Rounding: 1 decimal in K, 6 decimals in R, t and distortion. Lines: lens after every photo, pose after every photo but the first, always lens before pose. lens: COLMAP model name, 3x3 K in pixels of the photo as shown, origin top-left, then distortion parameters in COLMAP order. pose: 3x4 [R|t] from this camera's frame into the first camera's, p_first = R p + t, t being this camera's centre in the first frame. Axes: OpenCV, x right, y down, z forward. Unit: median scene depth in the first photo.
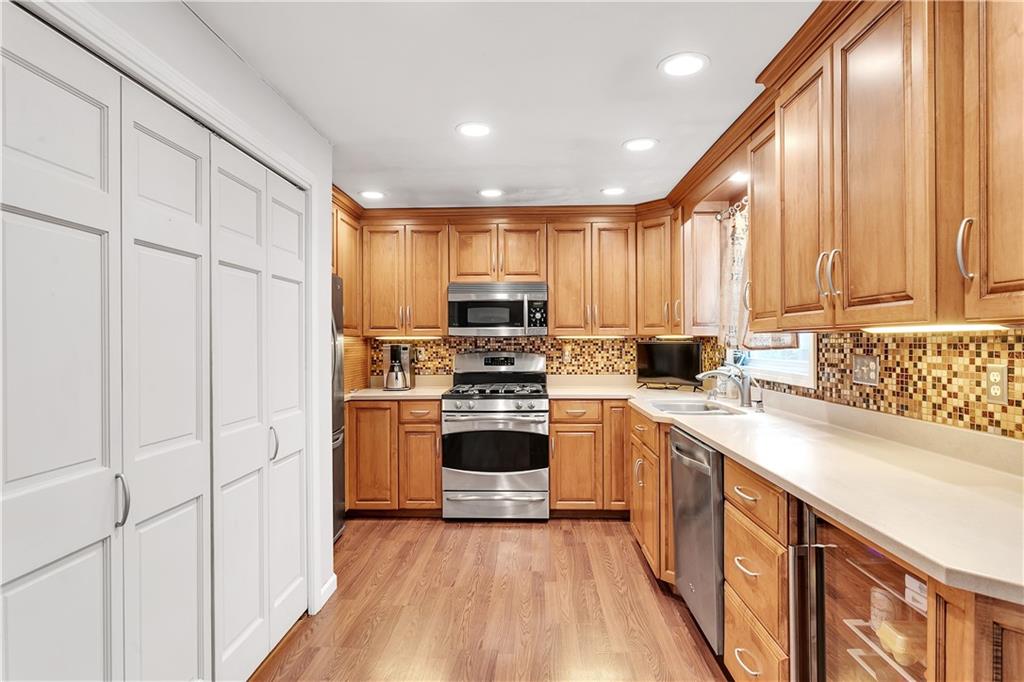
lens RADIAL K [[526.9, 0, 496.8], [0, 526.9, 343.3], [0, 0, 1]] dist [-0.001187, 0.000271]
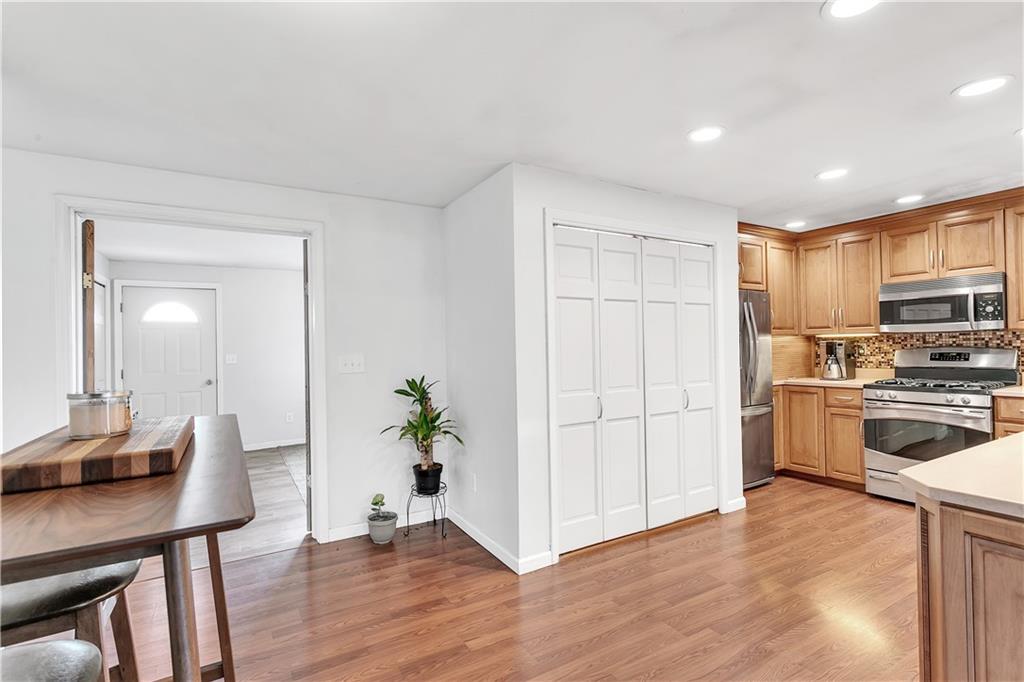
lens RADIAL K [[526.9, 0, 496.8], [0, 526.9, 343.3], [0, 0, 1]] dist [-0.001187, 0.000271]
pose [[0.515165, -0.009868, -0.857034, 0.438239], [0.013328, 0.999905, -0.003501, 0.001191], [0.856987, -0.009619, 0.515248, -0.256384]]
